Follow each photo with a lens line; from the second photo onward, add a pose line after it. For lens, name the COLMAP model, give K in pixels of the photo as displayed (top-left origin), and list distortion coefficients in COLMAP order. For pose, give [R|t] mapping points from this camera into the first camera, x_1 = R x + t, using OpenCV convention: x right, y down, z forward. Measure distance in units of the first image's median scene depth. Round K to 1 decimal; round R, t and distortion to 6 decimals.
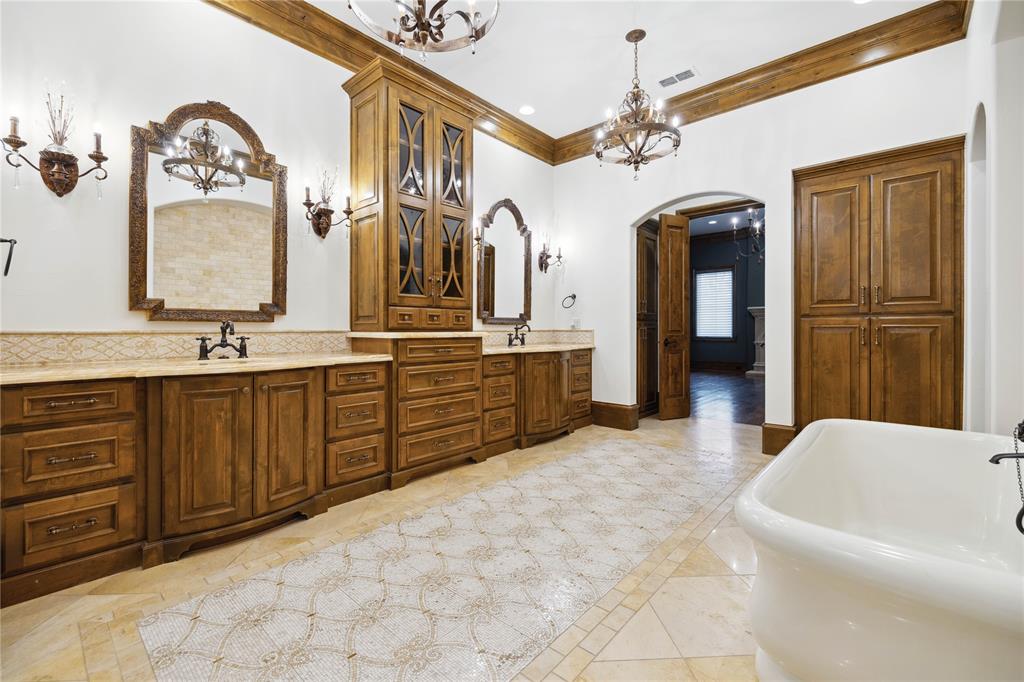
lens RADIAL K [[444.7, 0, 494.5], [0, 444.7, 331.3], [0, 0, 1]] dist [0.002495, -0.000056]
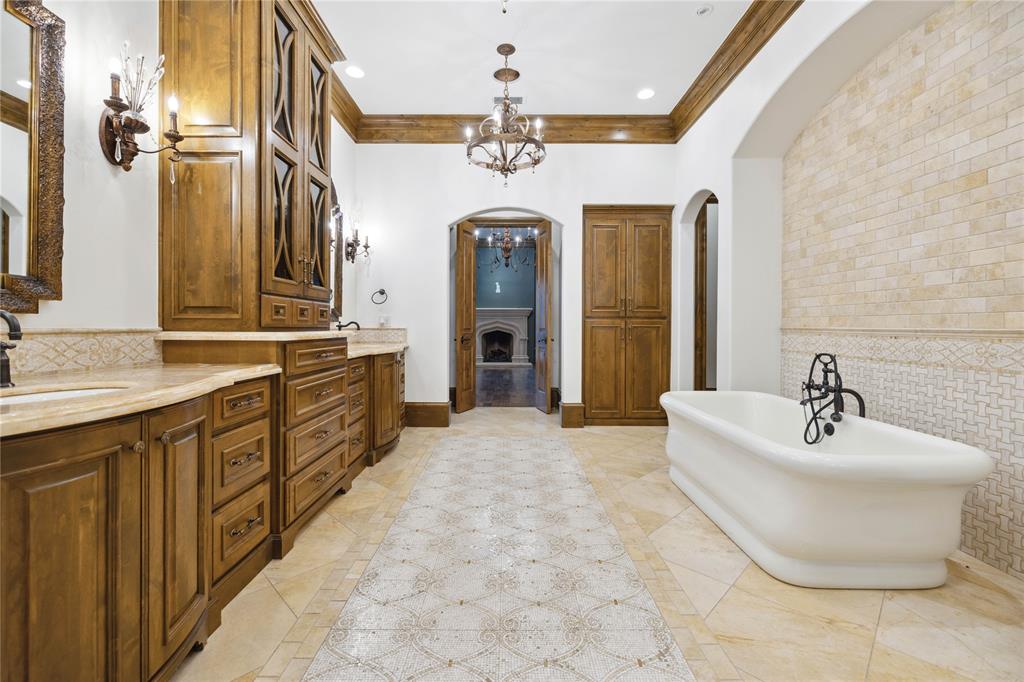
lens RADIAL K [[444.7, 0, 512.1], [0, 444.7, 331.8], [0, 0, 1]] dist [0.002495, -0.000056]
pose [[0.727240, -0.004376, 0.686369, -0.419531], [-0.000618, 0.999975, 0.007030, -0.003258], [-0.686383, -0.005537, 0.727219, 0.232292]]
